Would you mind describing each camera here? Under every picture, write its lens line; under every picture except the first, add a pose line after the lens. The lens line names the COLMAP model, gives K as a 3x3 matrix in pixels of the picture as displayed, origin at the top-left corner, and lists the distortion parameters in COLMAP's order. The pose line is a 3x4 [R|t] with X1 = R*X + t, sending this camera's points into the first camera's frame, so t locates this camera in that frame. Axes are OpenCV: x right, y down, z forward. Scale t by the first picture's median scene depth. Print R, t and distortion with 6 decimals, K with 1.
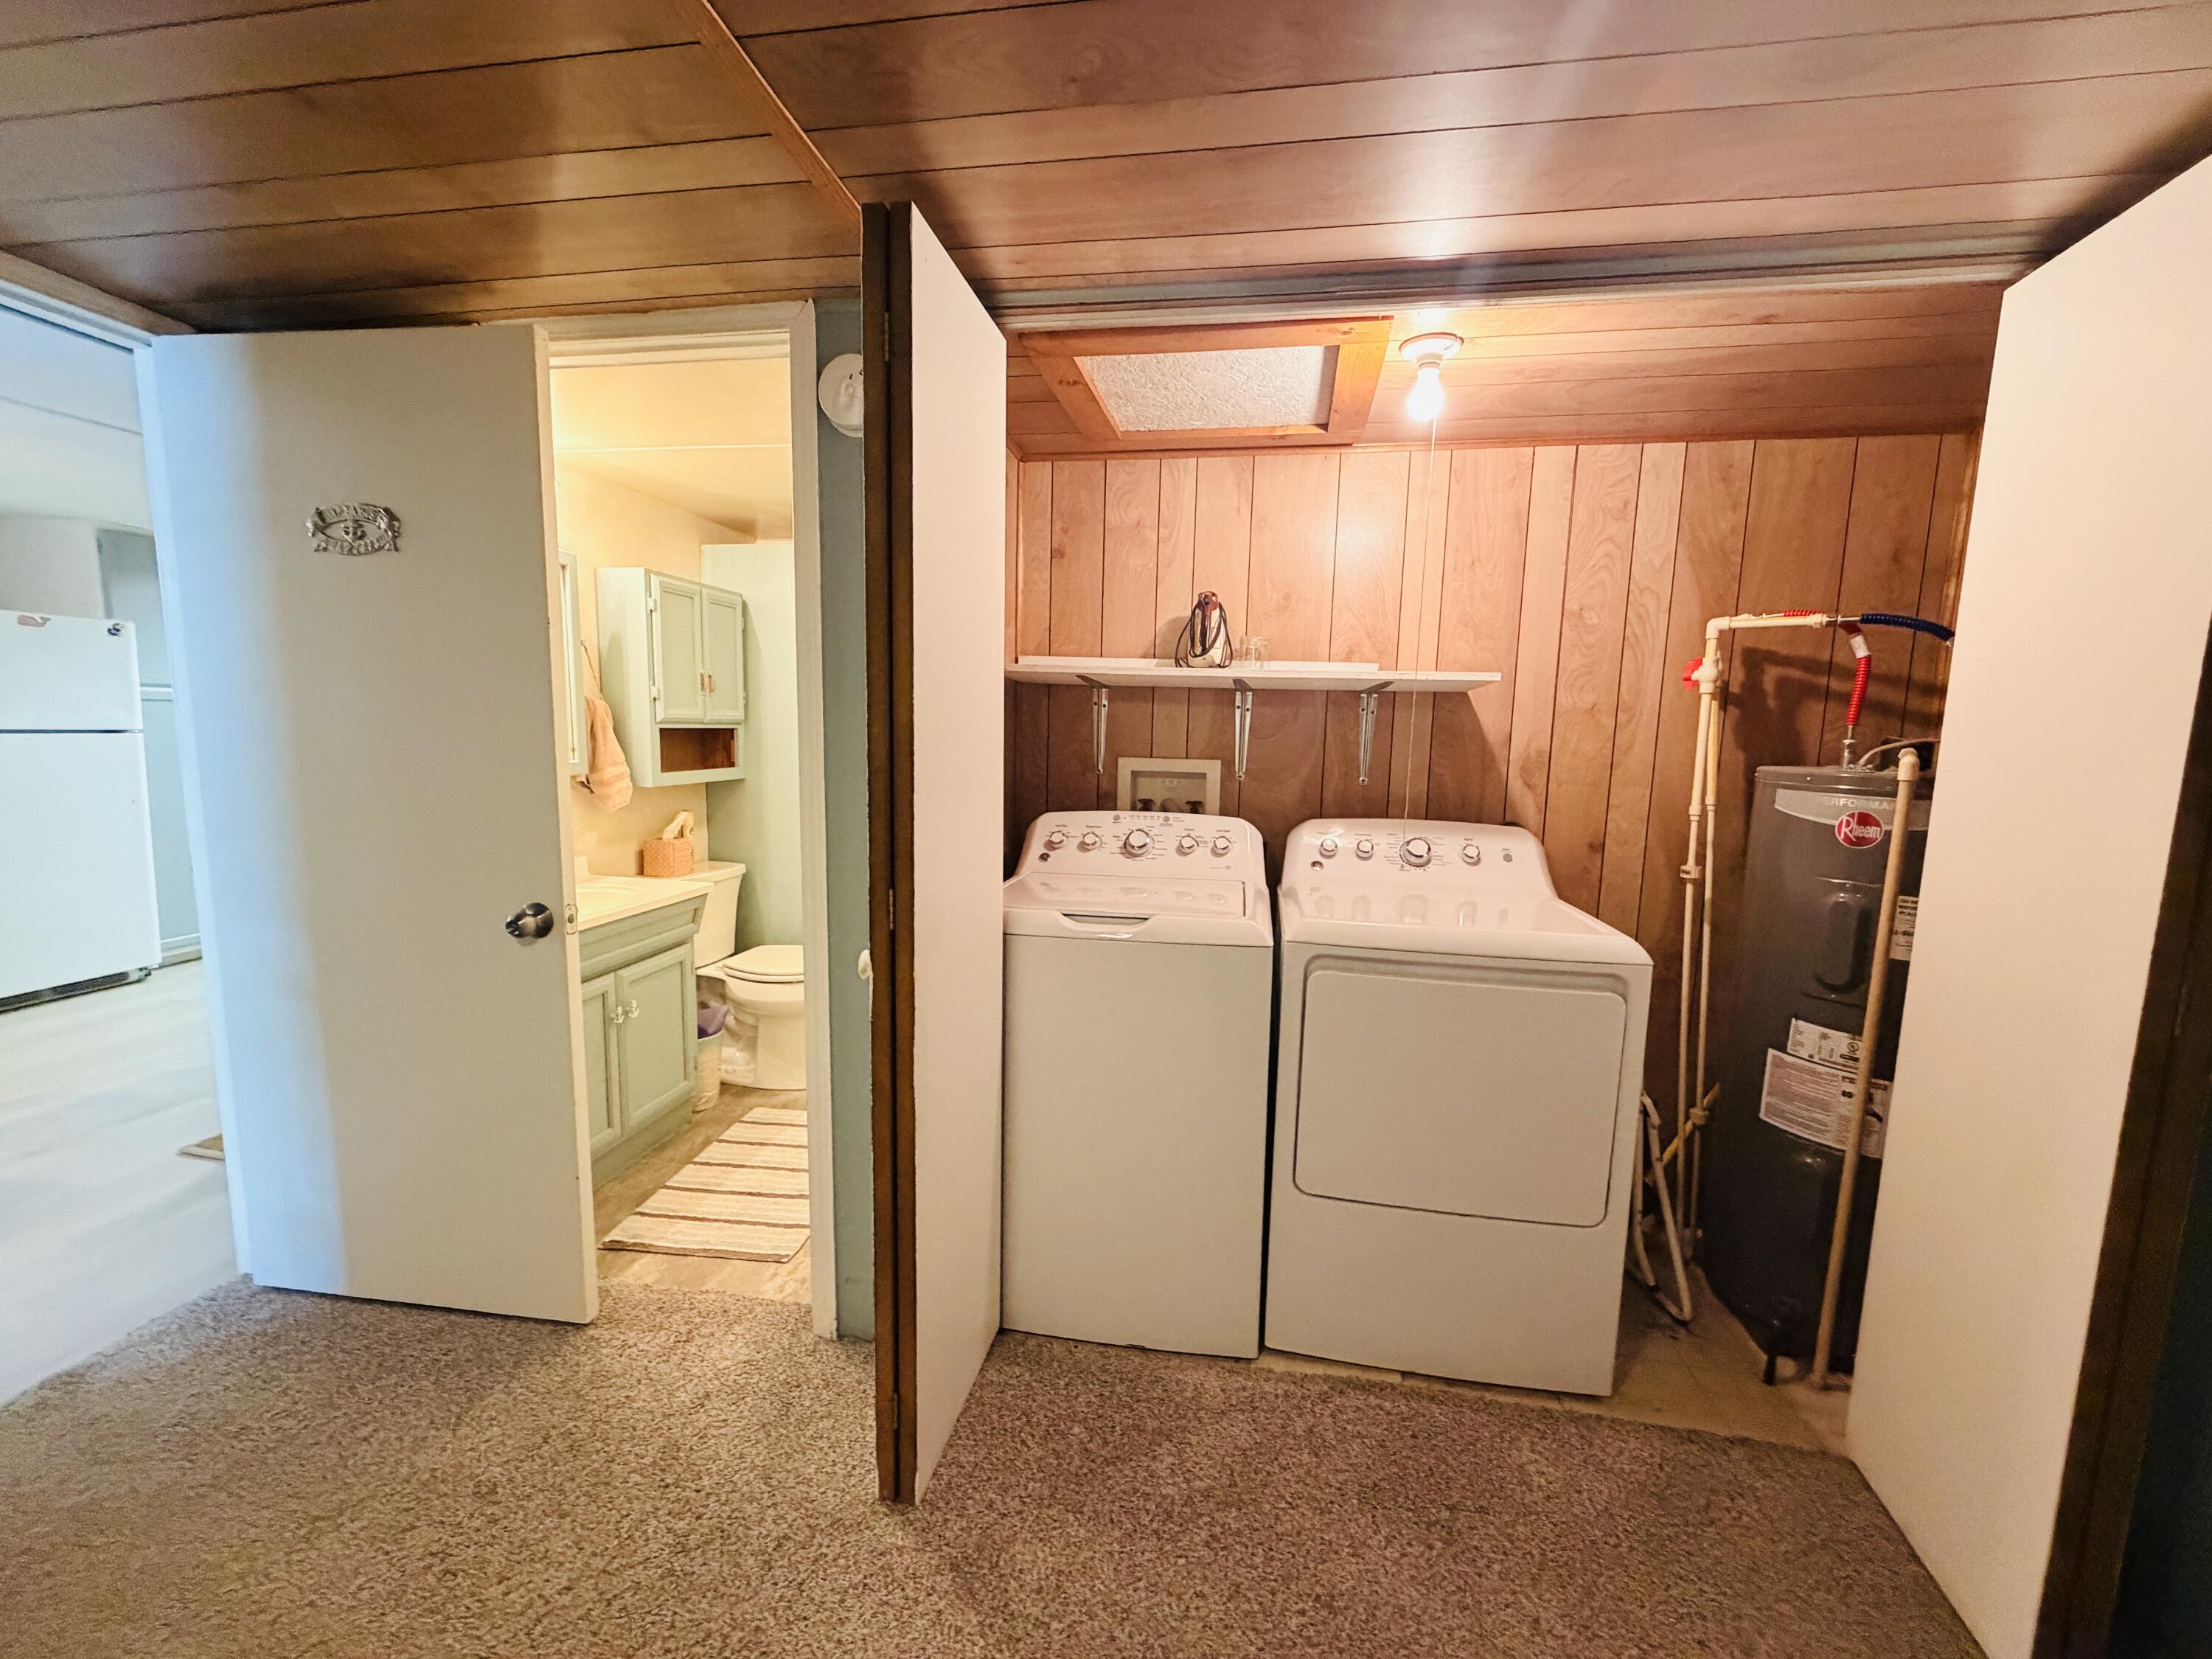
lens RADIAL K [[888.4, 0, 1106.9], [0, 888.4, 833.0], [0, 0, 1]] dist [-0.001143, -0.000381]
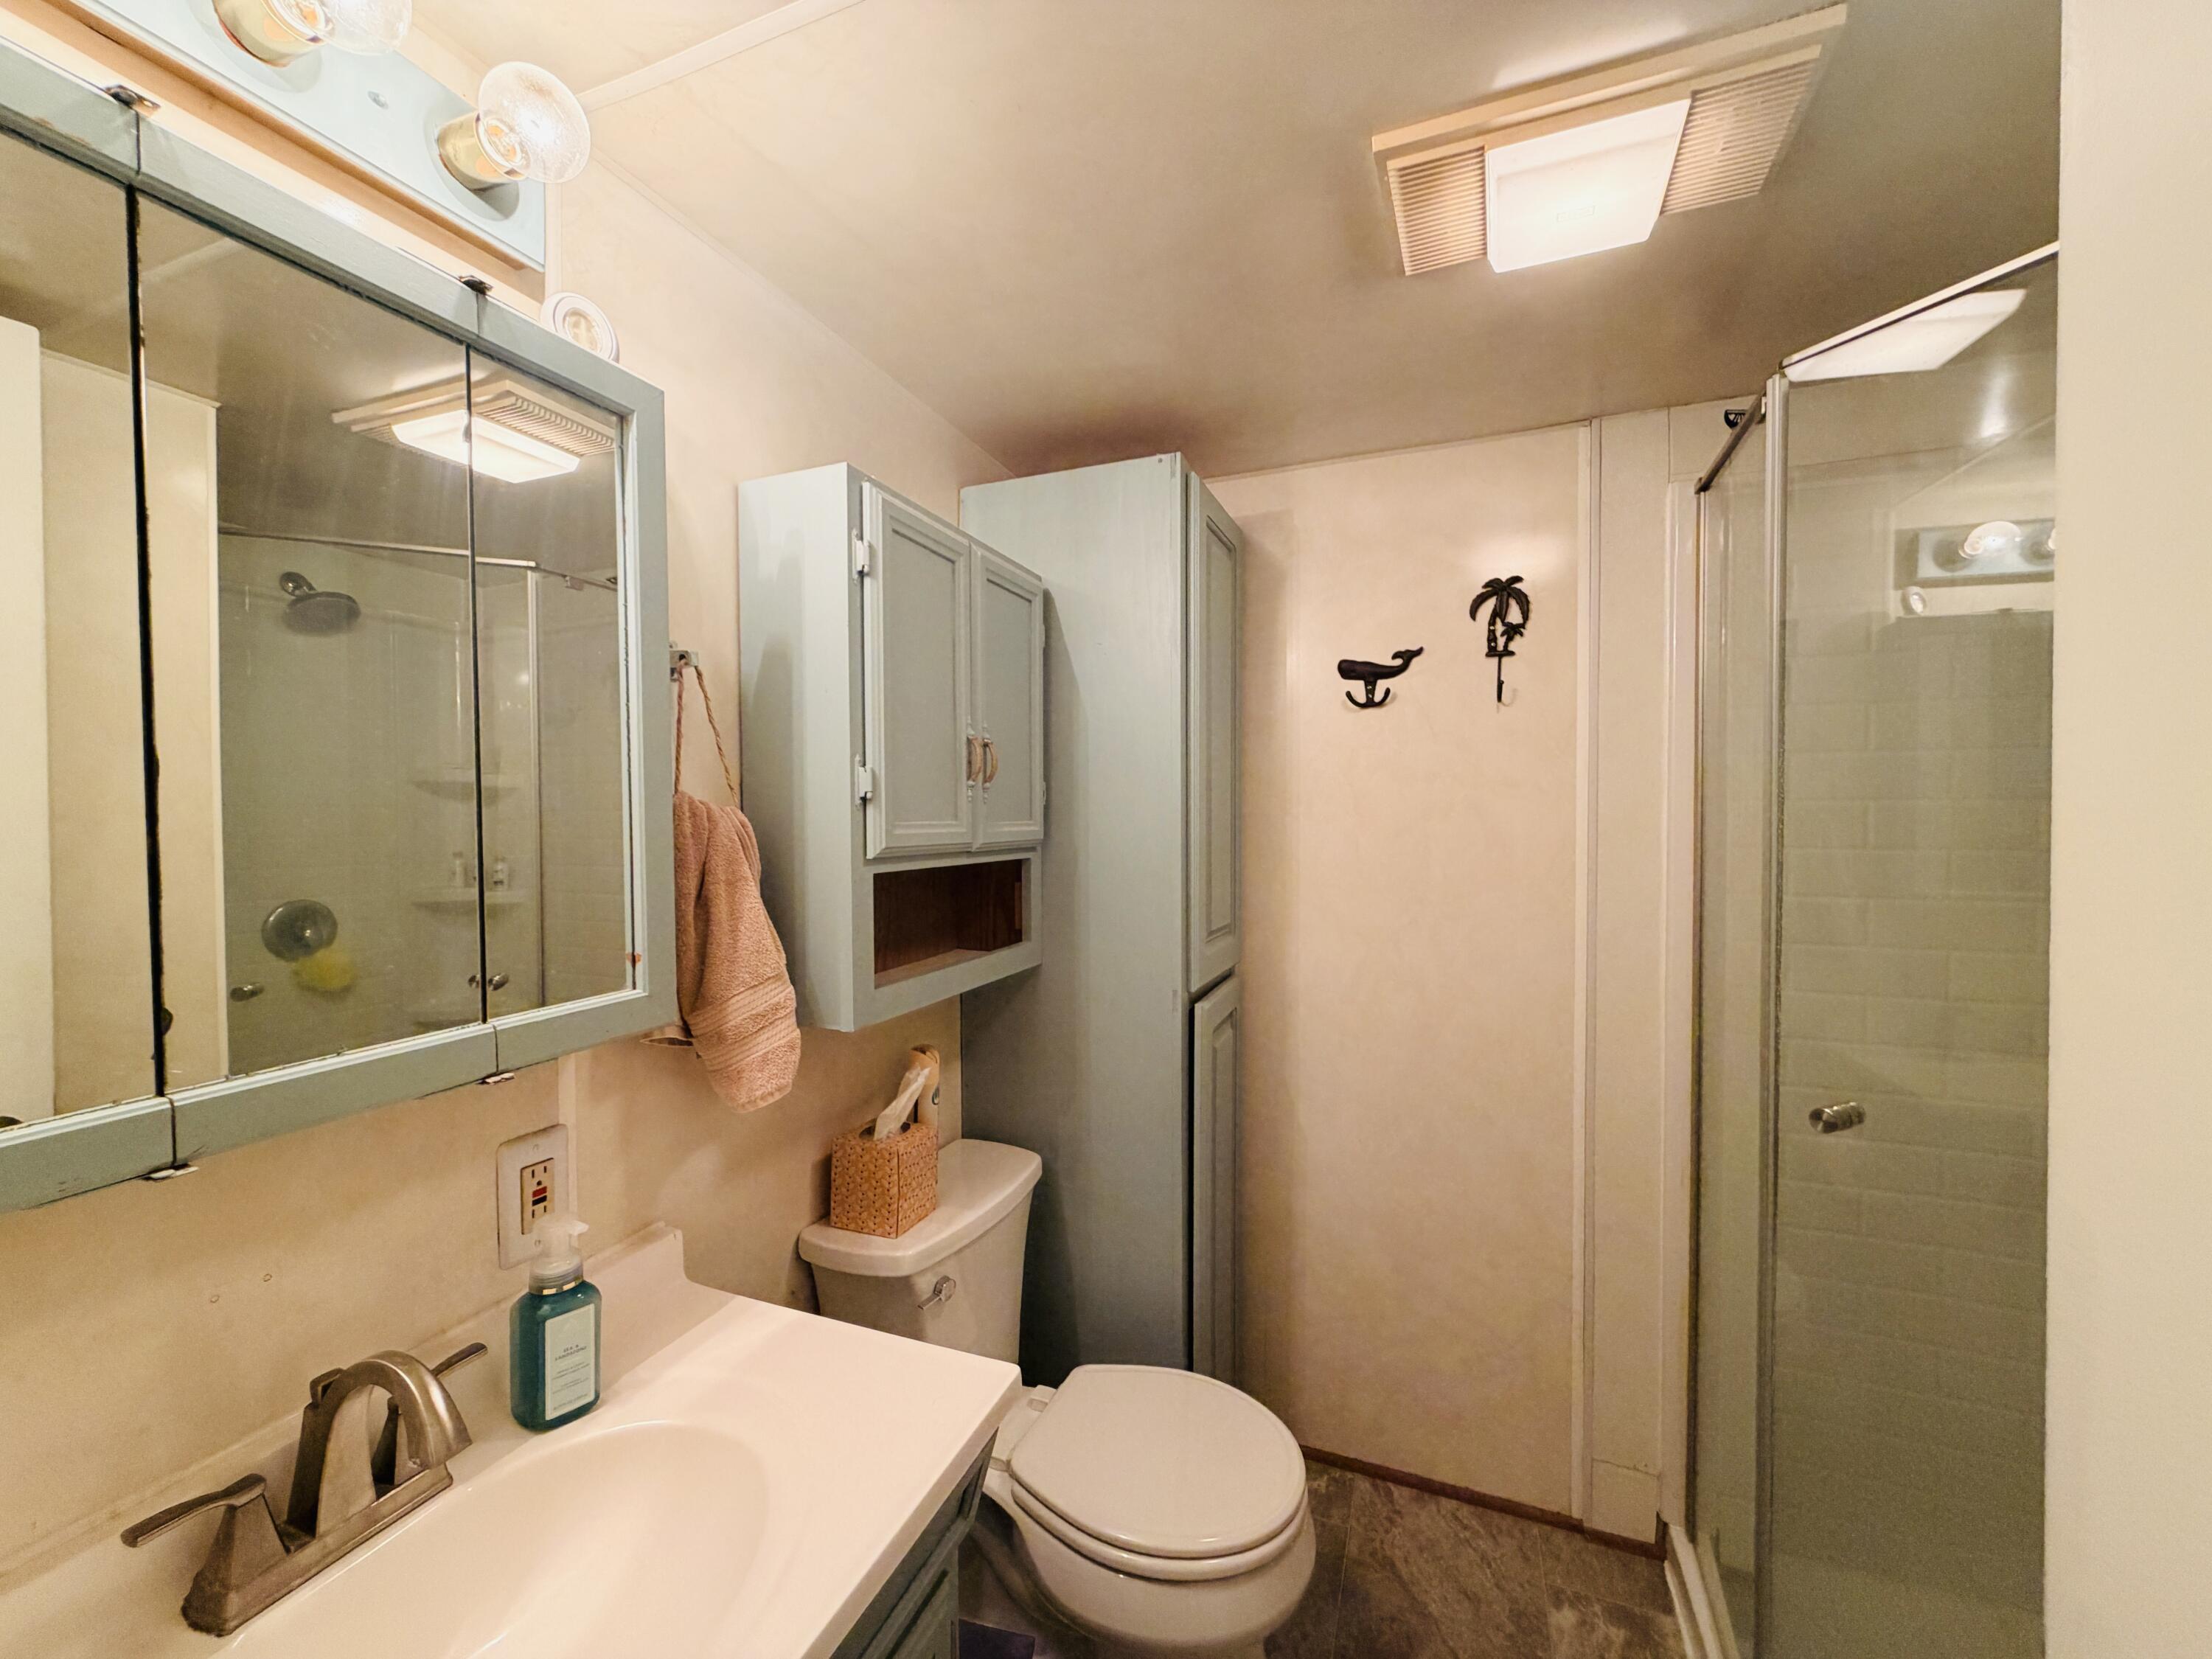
lens RADIAL K [[888.4, 0, 1102.1], [0, 888.4, 837.3], [0, 0, 1]] dist [-0.001143, -0.000381]
pose [[0.977542, -0.024094, -0.209360, -0.367861], [0.002310, 0.994608, -0.103677, -0.106327], [0.210729, 0.100864, 0.972327, 0.727714]]
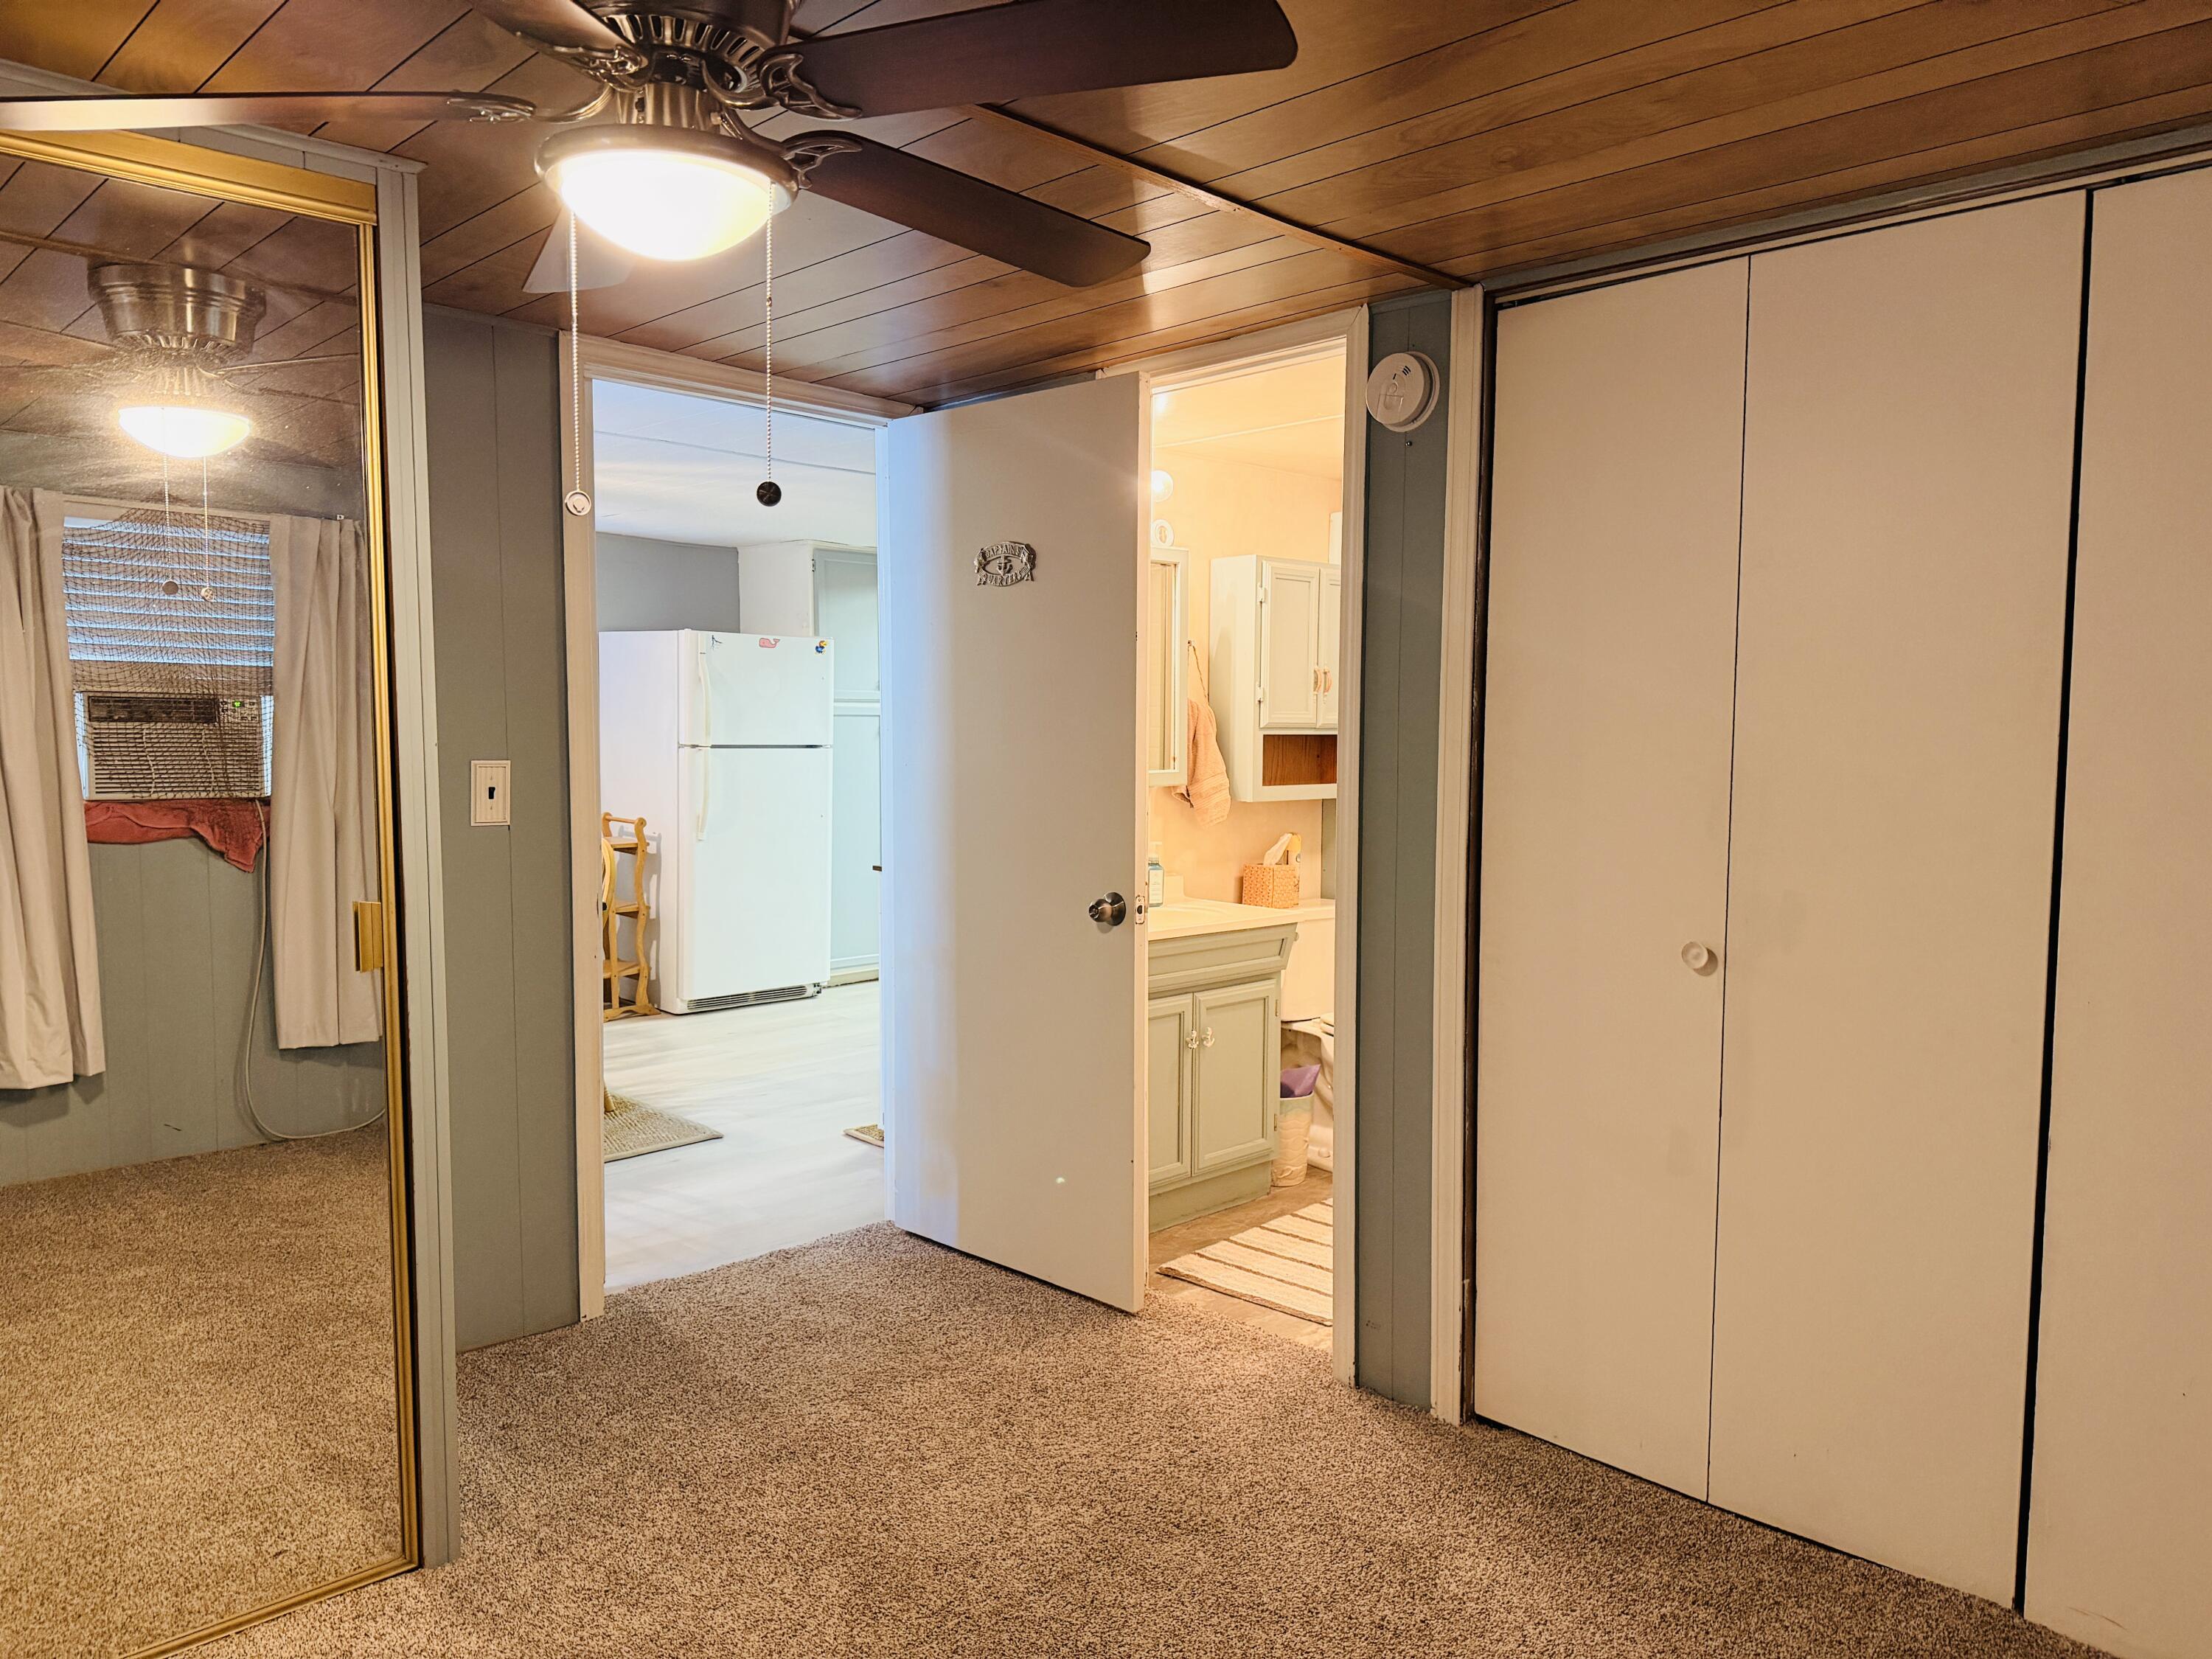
lens RADIAL K [[1563.6, 0, 1106.2], [0, 1563.6, 847.6], [0, 0, 1]] dist [0.052899, -0.075159]
pose [[0.808058, 0.029134, -0.588382, 0.318746], [-0.059659, 0.997689, -0.032531, 0.059347], [0.586074, 0.061390, 0.807929, -0.372134]]
